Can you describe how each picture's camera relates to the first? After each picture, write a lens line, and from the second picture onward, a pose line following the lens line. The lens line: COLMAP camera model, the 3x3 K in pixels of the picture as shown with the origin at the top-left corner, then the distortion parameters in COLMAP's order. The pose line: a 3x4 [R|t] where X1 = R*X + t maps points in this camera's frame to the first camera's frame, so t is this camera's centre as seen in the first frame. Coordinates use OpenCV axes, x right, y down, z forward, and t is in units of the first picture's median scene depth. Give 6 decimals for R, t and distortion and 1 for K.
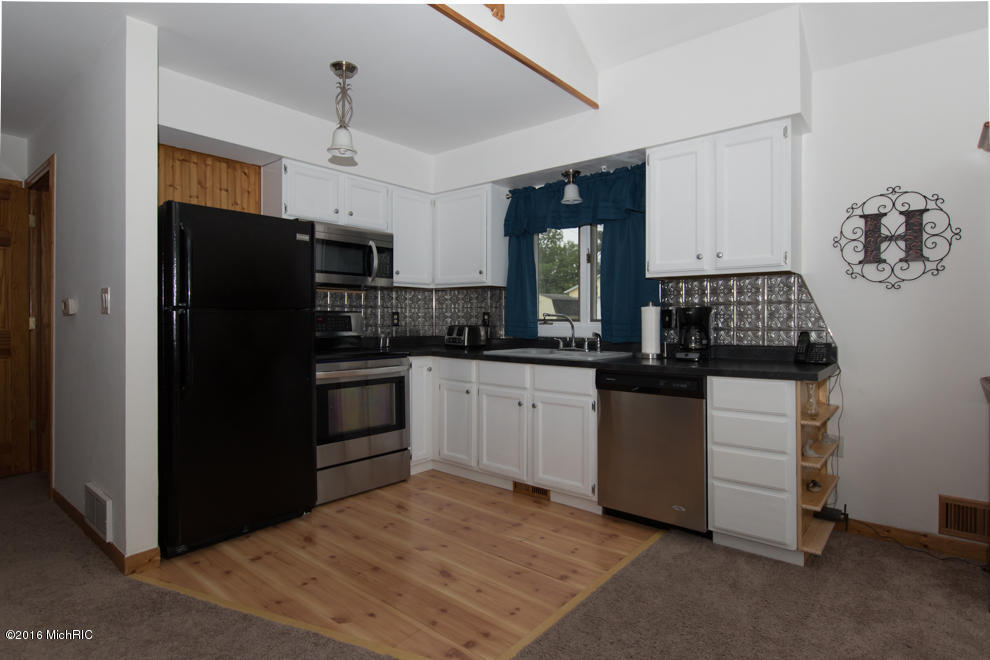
lens RADIAL K [[517.9, 0, 492.9], [0, 517.9, 319.8], [0, 0, 1]] dist [-0.010017, -0.000541]
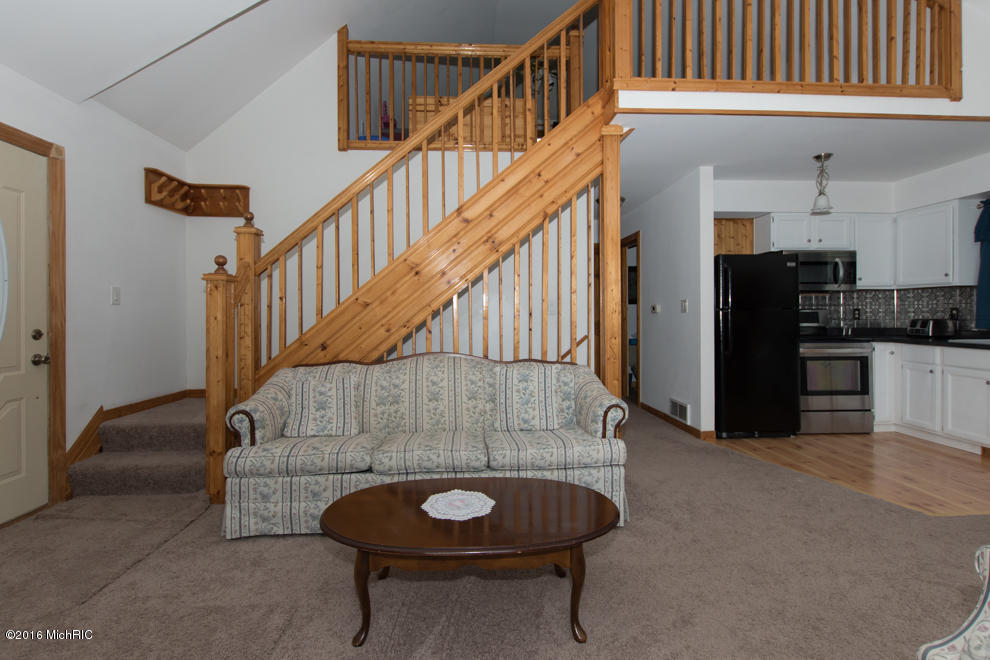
lens RADIAL K [[470.4, 0, 494.4], [0, 470.4, 315.8], [0, 0, 1]] dist [-0.002135, -0.000565]
pose [[0.686466, -0.003661, -0.727153, 0.057692], [0.004552, 0.999989, -0.000738, -0.000429], [0.727148, -0.002803, 0.686475, -0.613924]]
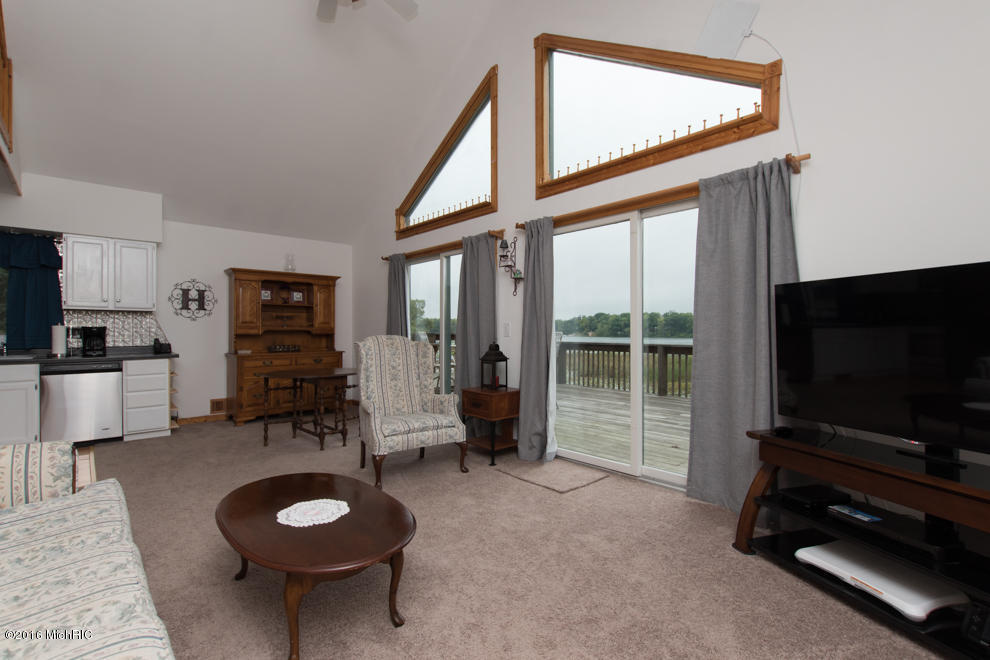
lens RADIAL K [[449.2, 0, 495.0], [0, 449.2, 330.0], [0, 0, 1]] dist [0.000077, -0.004211]
pose [[0.124574, 0.001970, 0.992208, -0.937929], [0.001744, 0.999996, -0.002204, -0.005850], [-0.992209, 0.002005, 0.124571, -0.559835]]
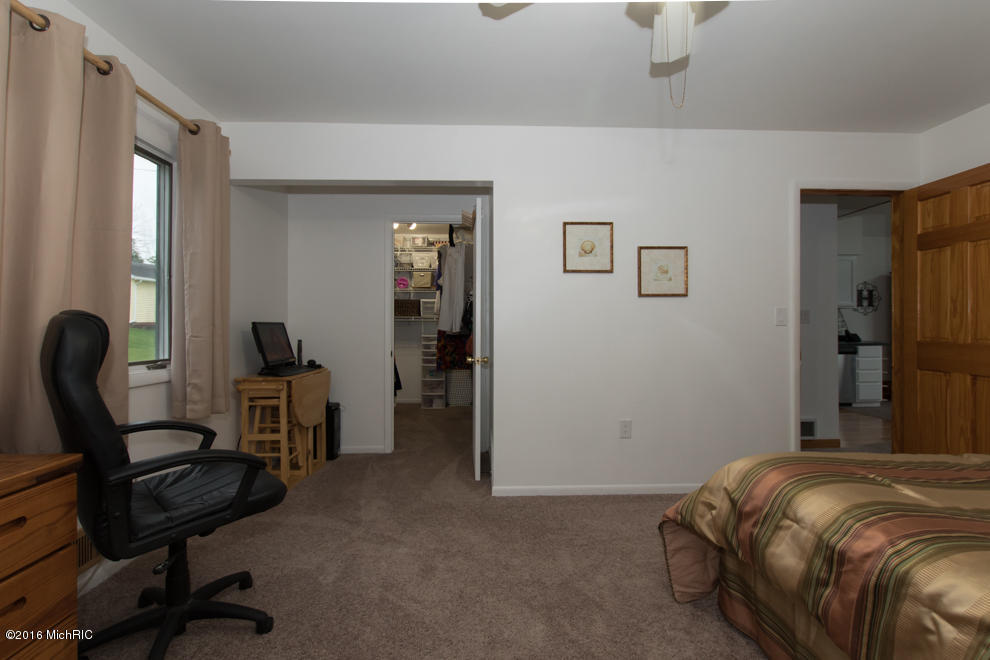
lens RADIAL K [[449.2, 0, 495.0], [0, 449.2, 330.0], [0, 0, 1]] dist [0.000077, -0.004211]
pose [[0.739623, -0.005388, 0.673000, -2.061653], [0.001678, 0.999980, 0.006161, 0.004665], [-0.673020, -0.003428, 0.739617, 0.412114]]
